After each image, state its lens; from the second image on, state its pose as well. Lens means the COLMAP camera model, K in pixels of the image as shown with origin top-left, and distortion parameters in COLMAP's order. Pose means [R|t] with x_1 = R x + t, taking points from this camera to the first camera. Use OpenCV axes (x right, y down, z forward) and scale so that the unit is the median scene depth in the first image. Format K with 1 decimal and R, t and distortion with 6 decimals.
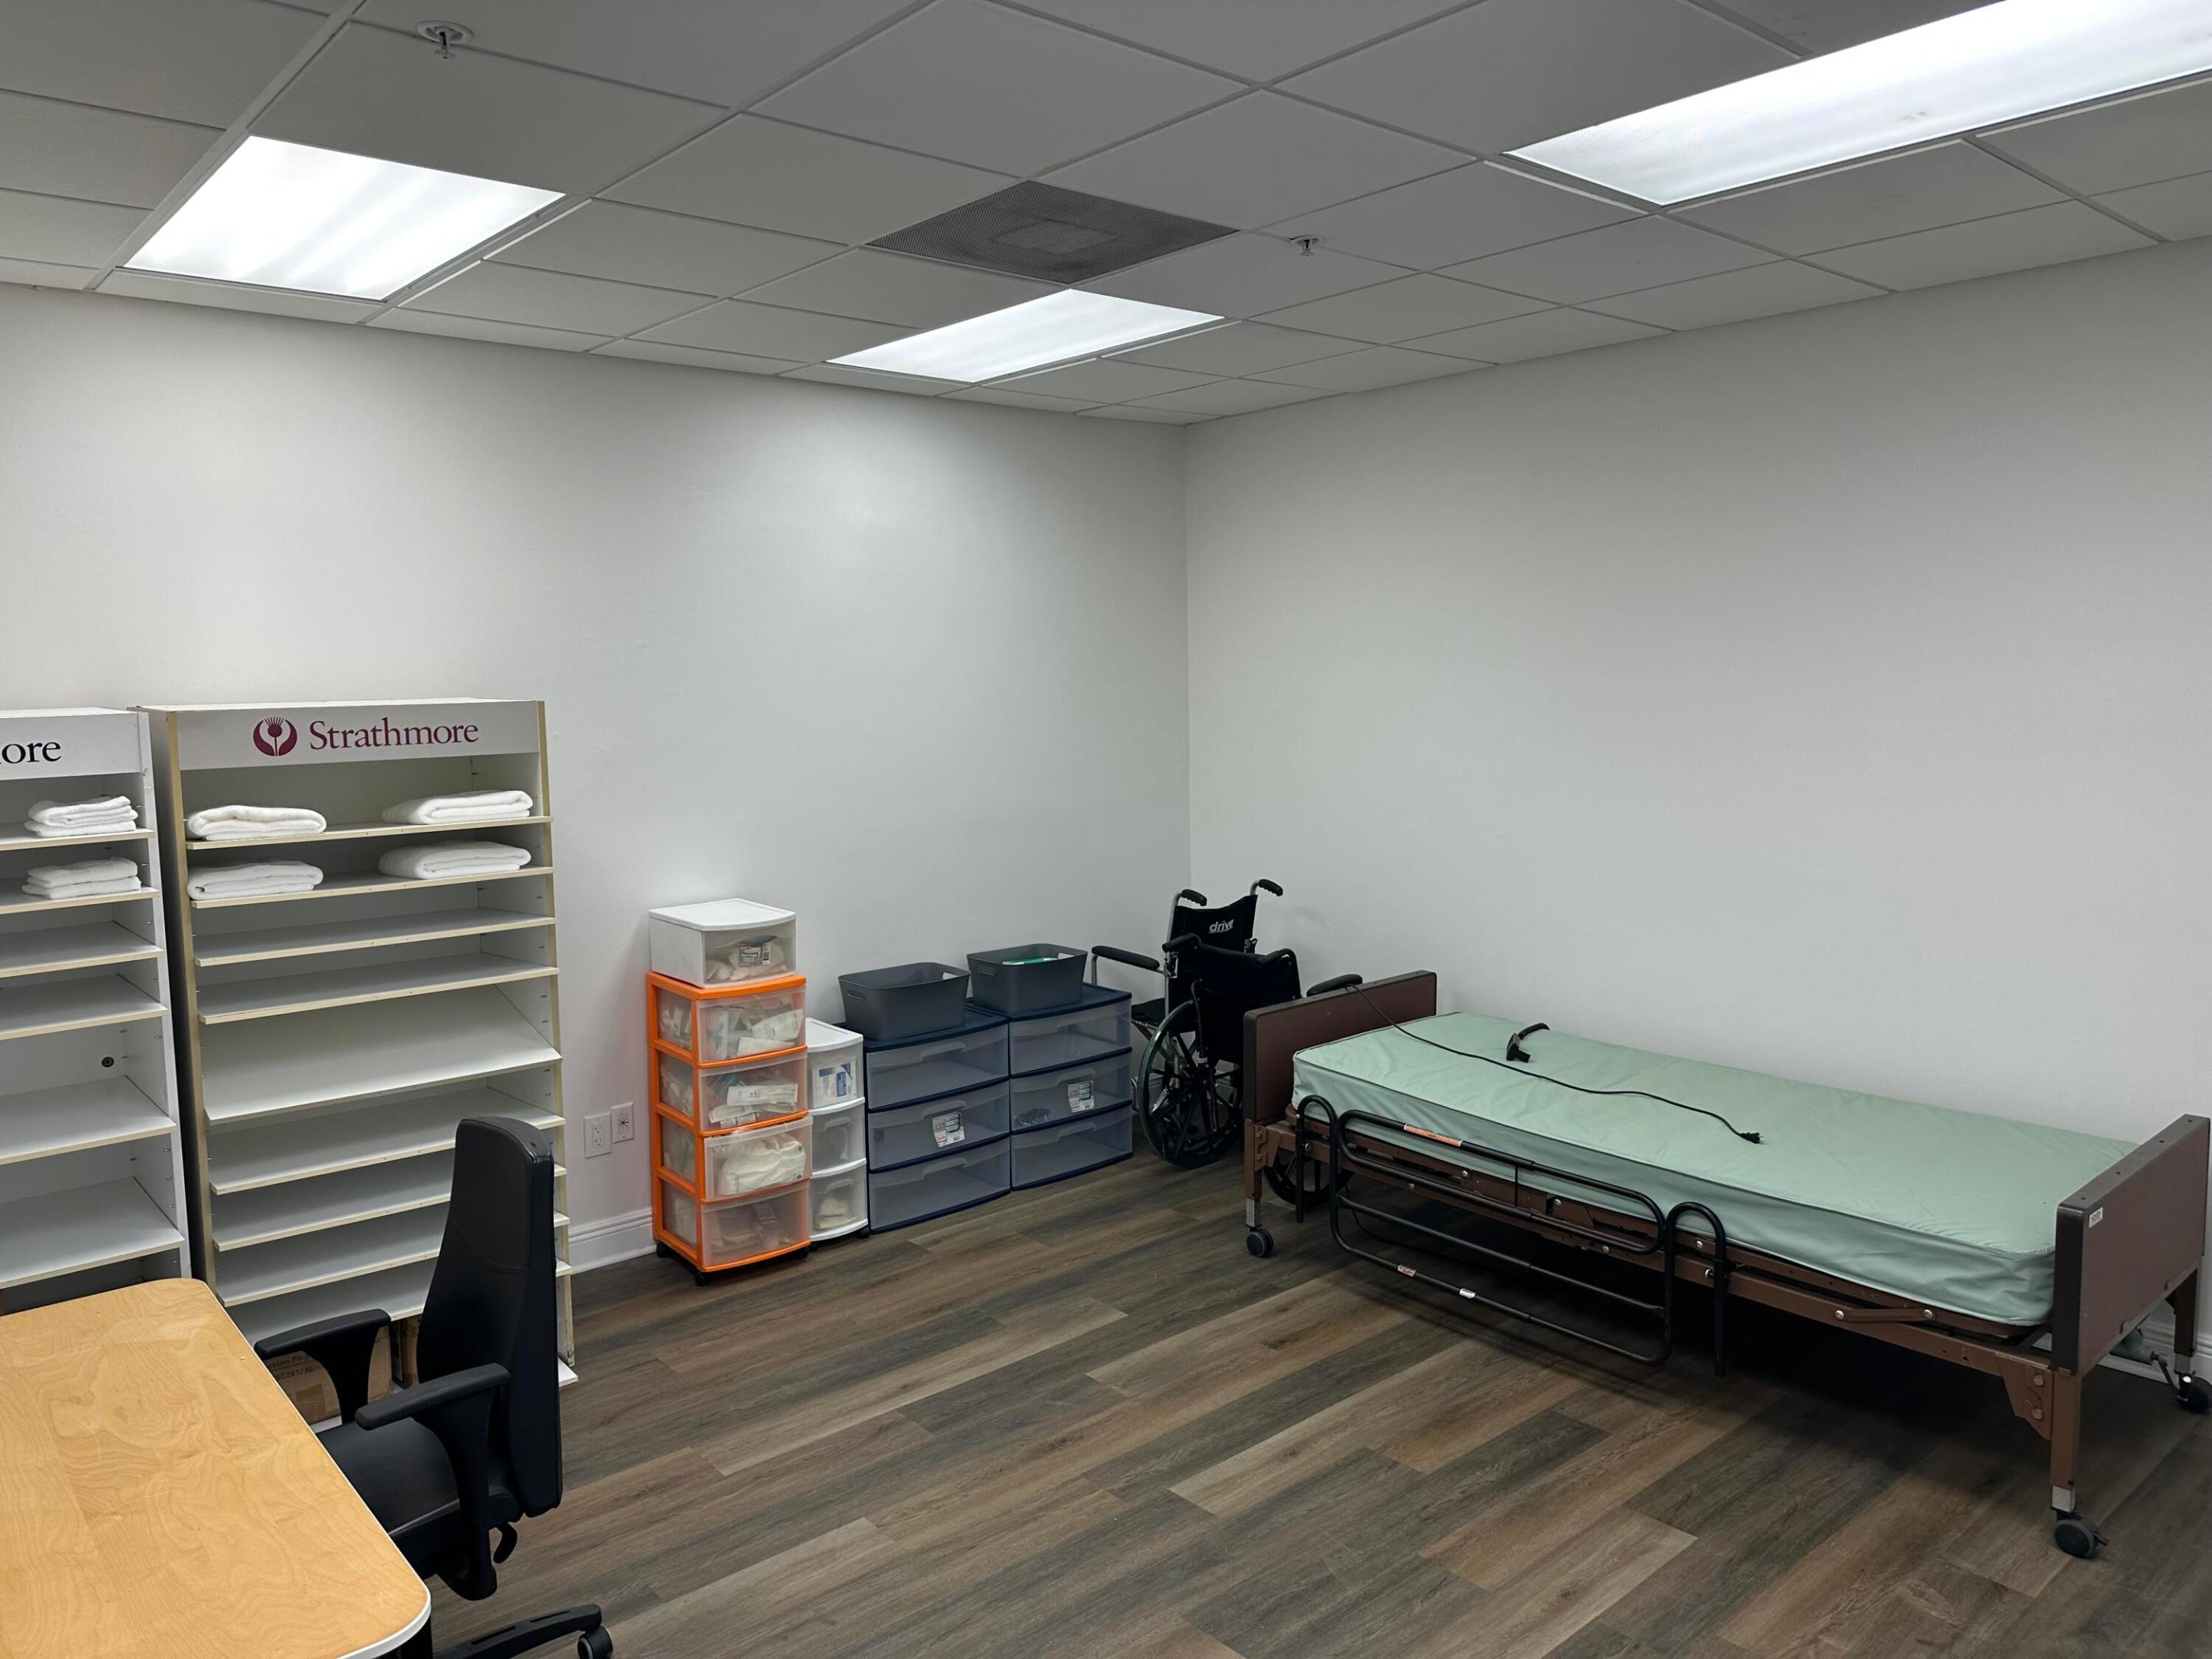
lens RADIAL K [[1564.2, 0, 1106.0], [0, 1564.2, 829.5], [0, 0, 1]] dist [0.110133, -0.093234]
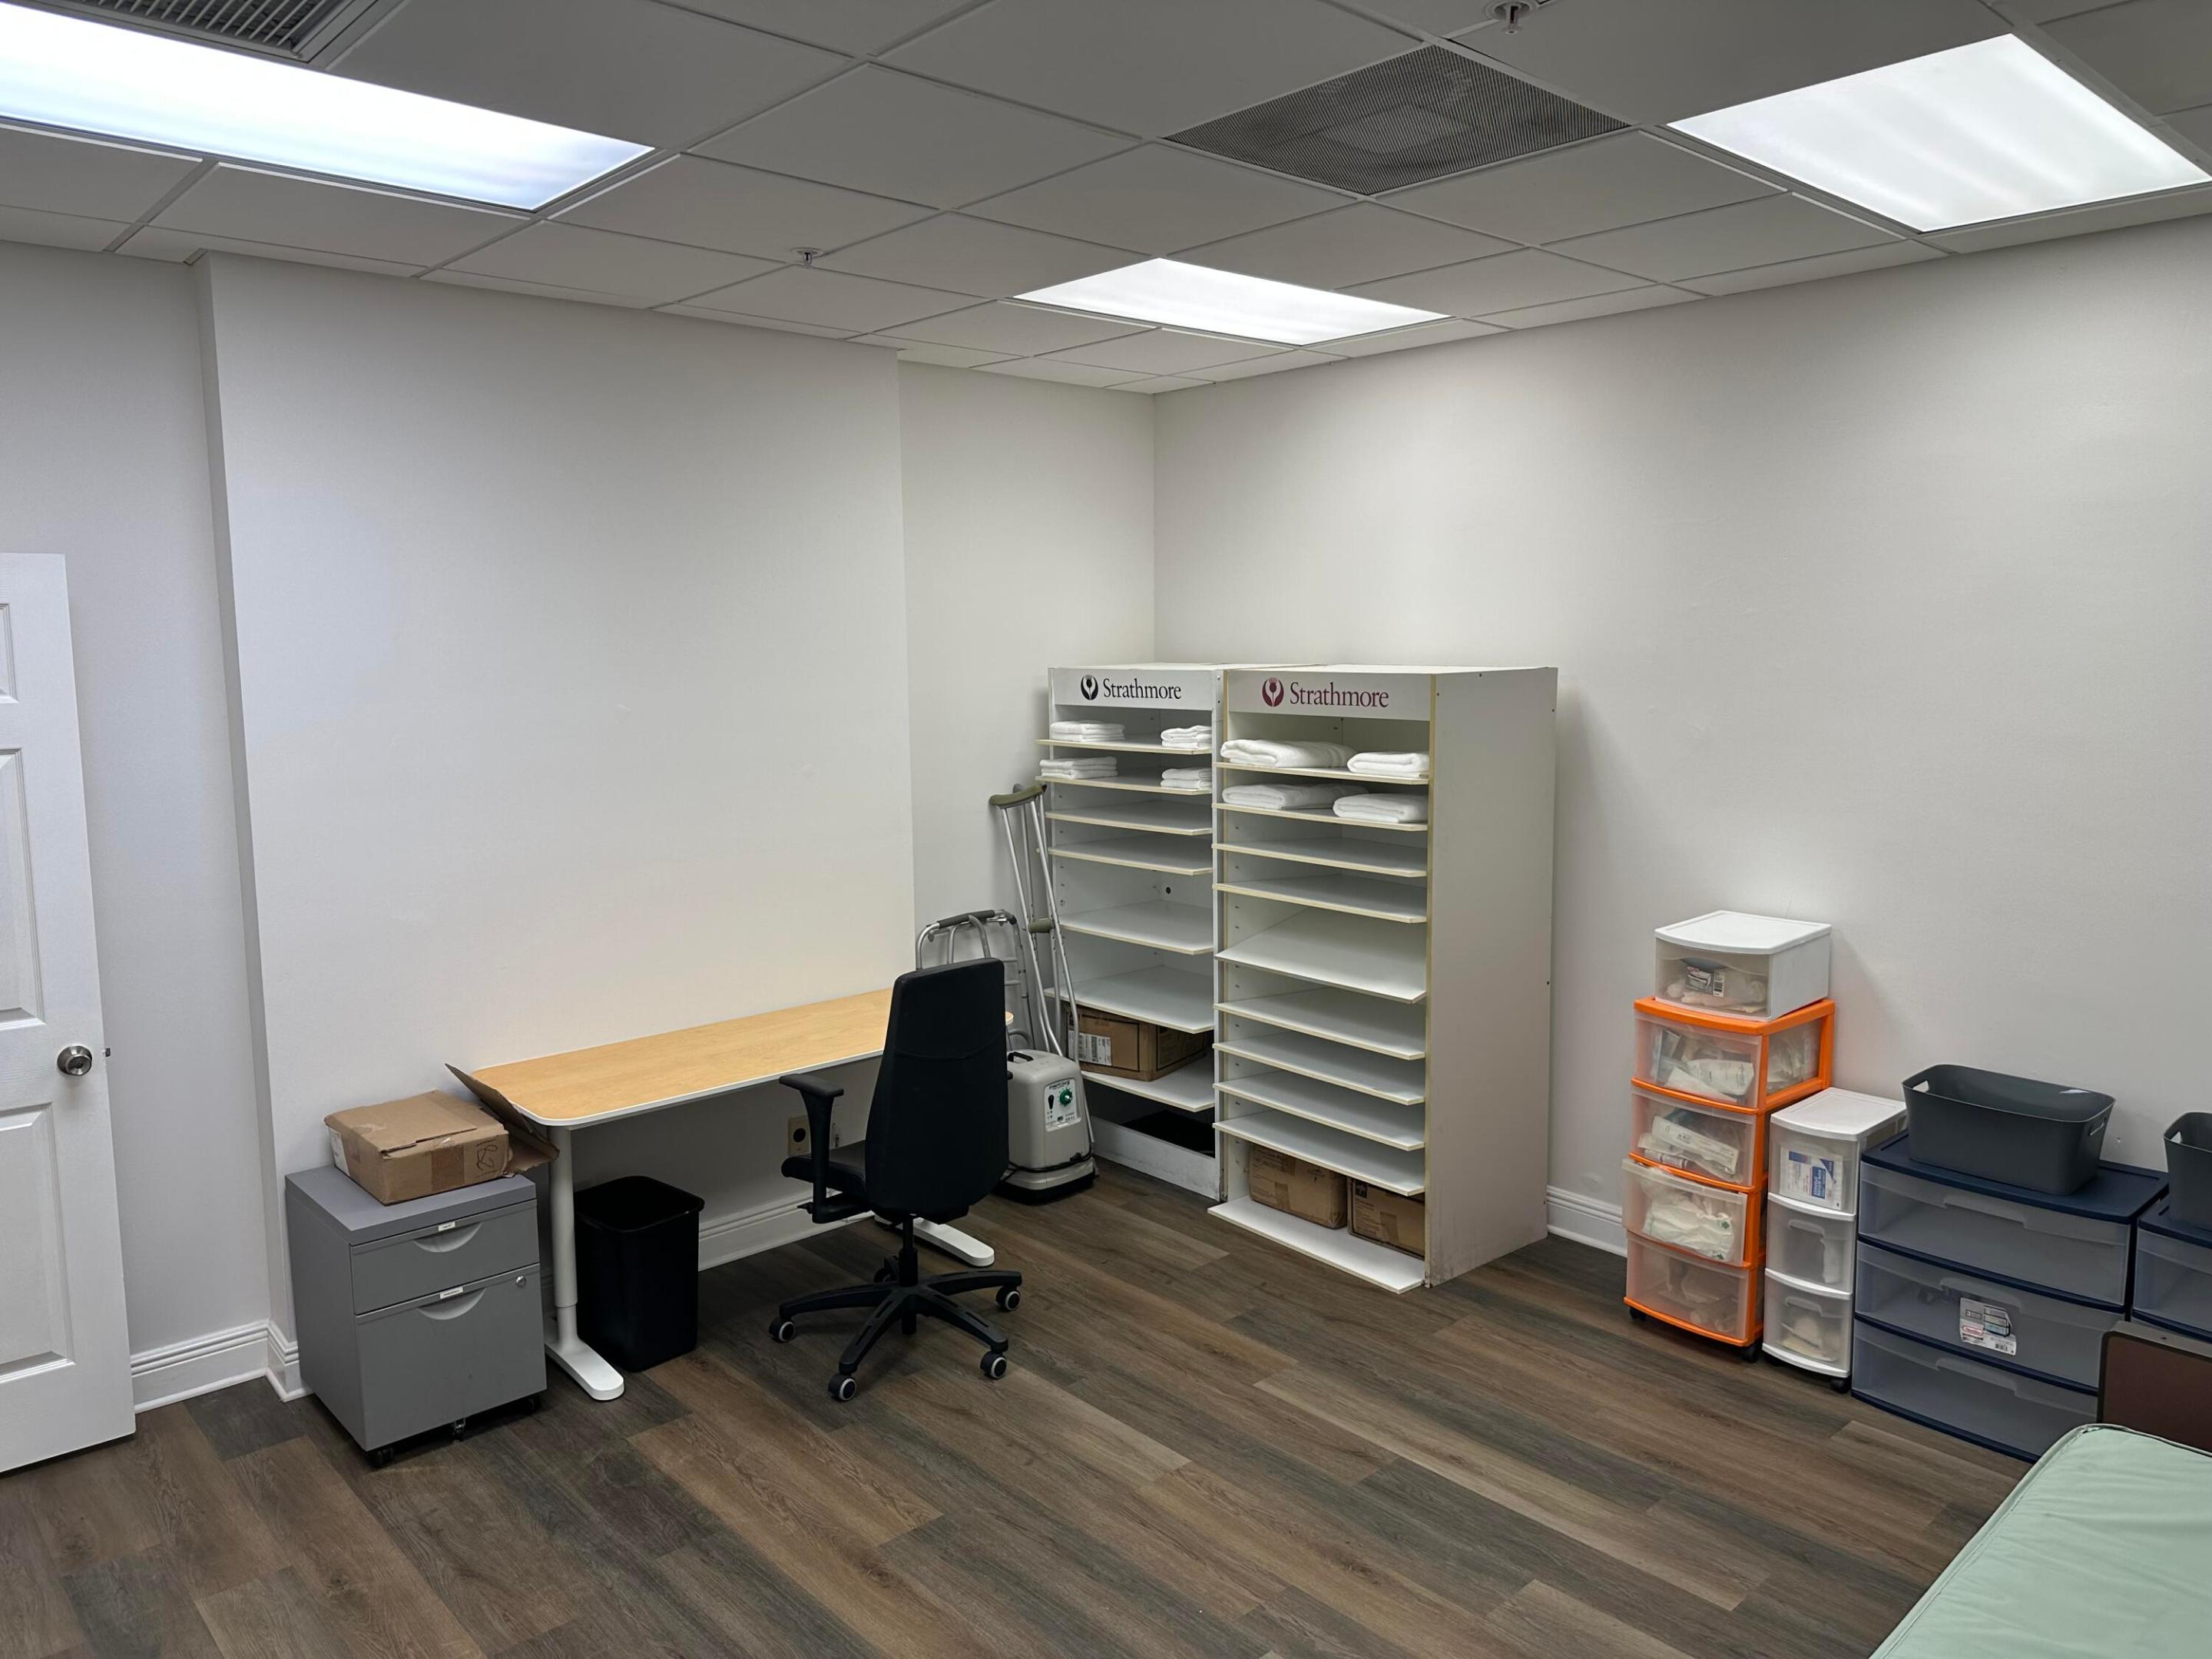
lens RADIAL K [[1539.3, 0, 1111.9], [0, 1539.3, 809.7], [0, 0, 1]] dist [0.034818, -0.000677]
pose [[0.041199, 0.129740, -0.990692, 0.708970], [-0.109965, 0.986099, 0.124565, -0.099214], [0.993081, 0.103809, 0.054893, 0.751110]]
